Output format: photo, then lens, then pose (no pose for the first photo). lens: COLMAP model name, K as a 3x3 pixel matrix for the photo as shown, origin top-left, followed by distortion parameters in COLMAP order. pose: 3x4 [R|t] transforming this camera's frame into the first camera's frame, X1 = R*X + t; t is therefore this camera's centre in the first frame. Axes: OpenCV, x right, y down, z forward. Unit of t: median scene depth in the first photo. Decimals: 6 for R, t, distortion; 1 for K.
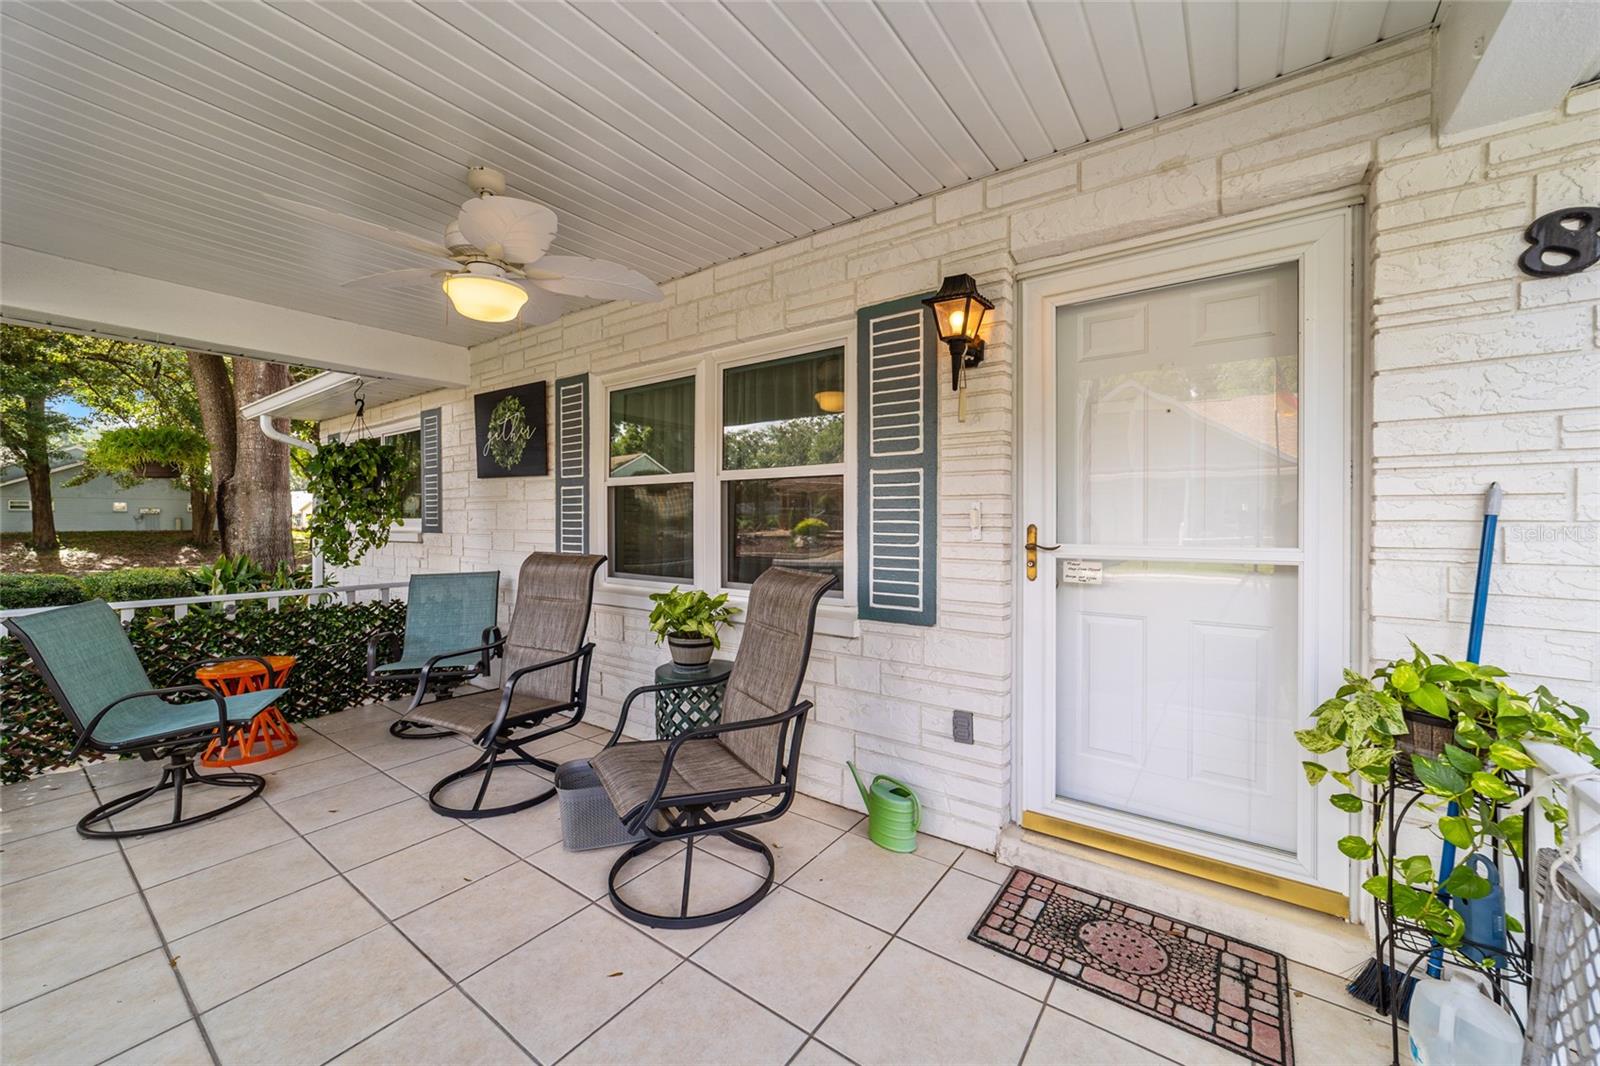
lens RADIAL K [[611.3, 0, 798.8], [0, 611.3, 527.0], [0, 0, 1]] dist [-0.018205, 0.008820]
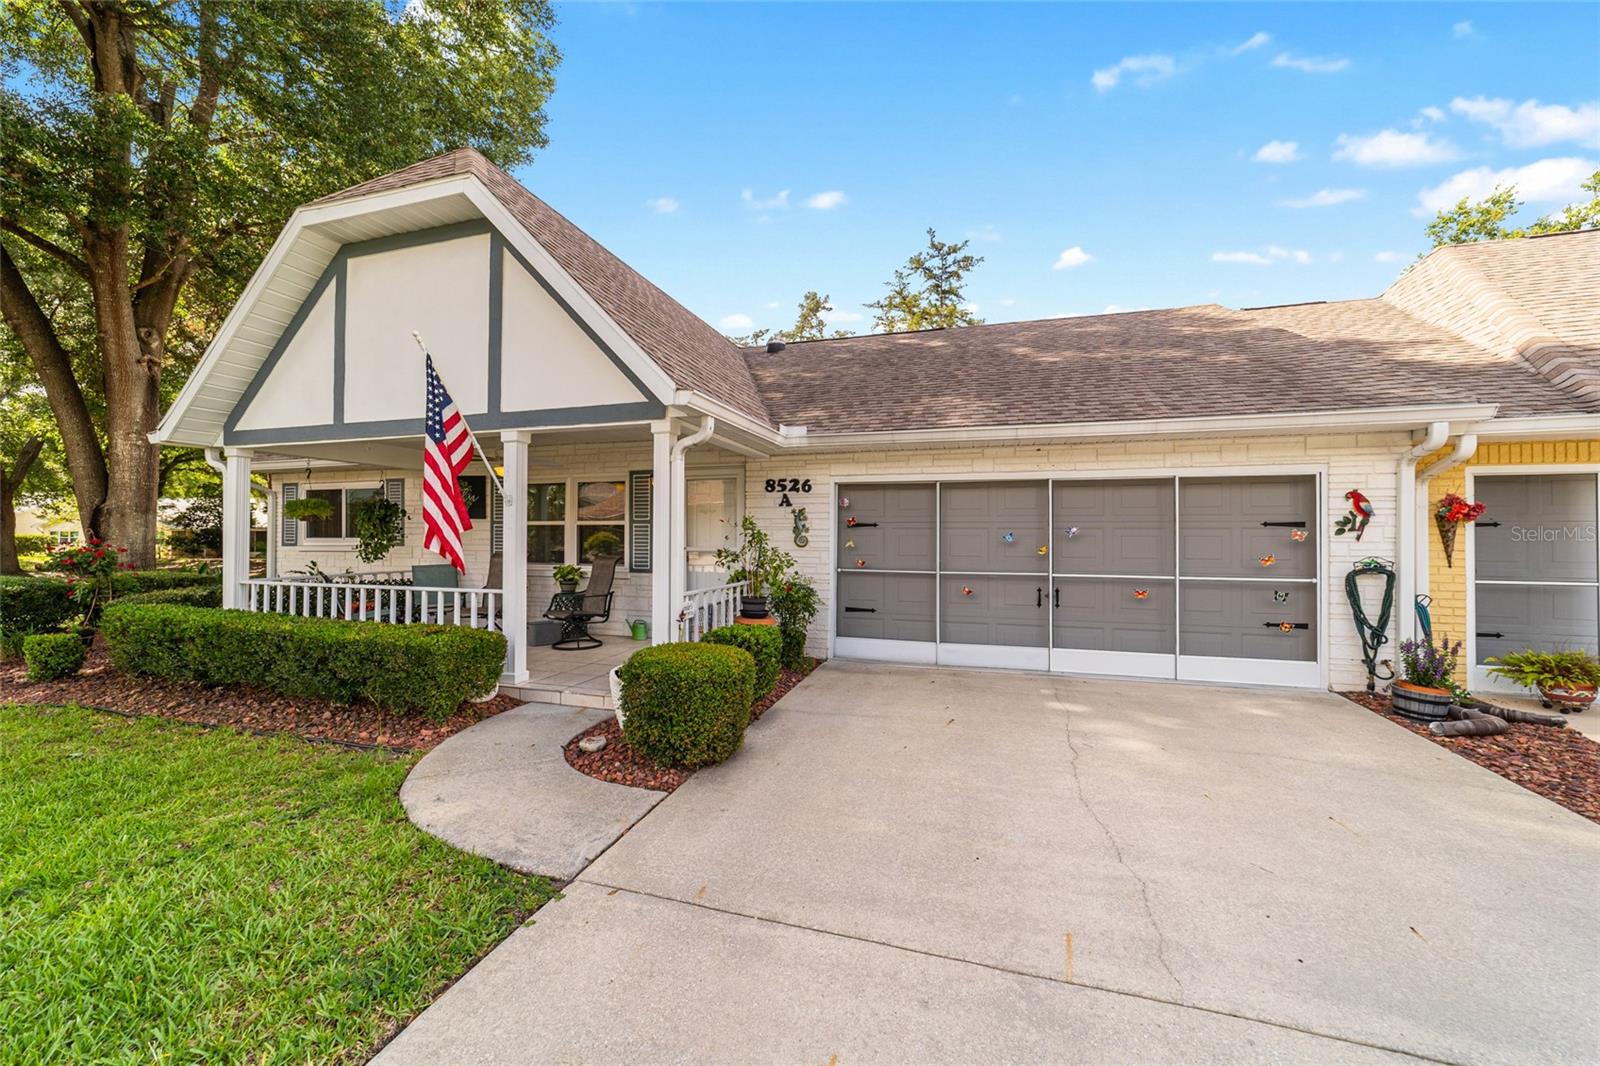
lens RADIAL K [[611.3, 0, 798.8], [0, 611.3, 527.0], [0, 0, 1]] dist [-0.018205, 0.008820]
pose [[0.946121, 0.002252, 0.323806, -0.090465], [0.004109, 0.999812, -0.018959, -0.015717], [-0.323788, 0.019268, 0.945933, -2.179780]]
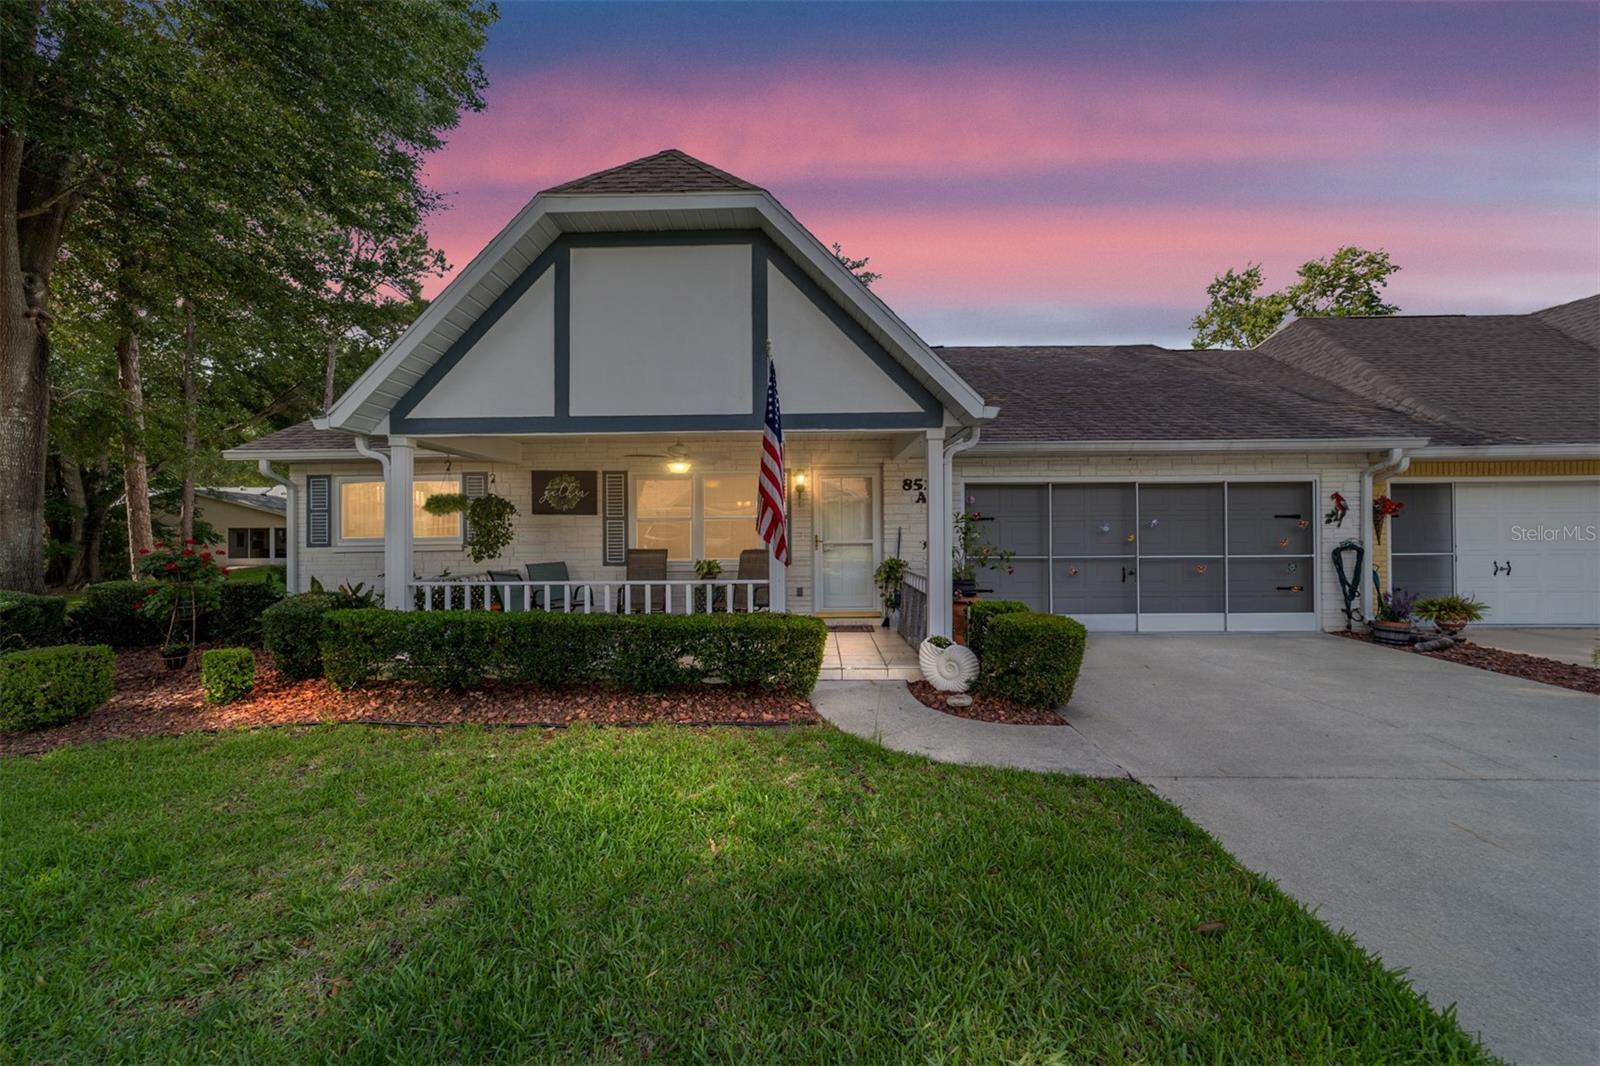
lens RADIAL K [[611.3, 0, 798.8], [0, 611.3, 527.0], [0, 0, 1]] dist [-0.018205, 0.008820]
pose [[0.823362, -0.006282, 0.567481, -1.606051], [0.016087, 0.999795, -0.012273, -0.008231], [-0.567288, 0.019234, 0.823295, -1.773860]]
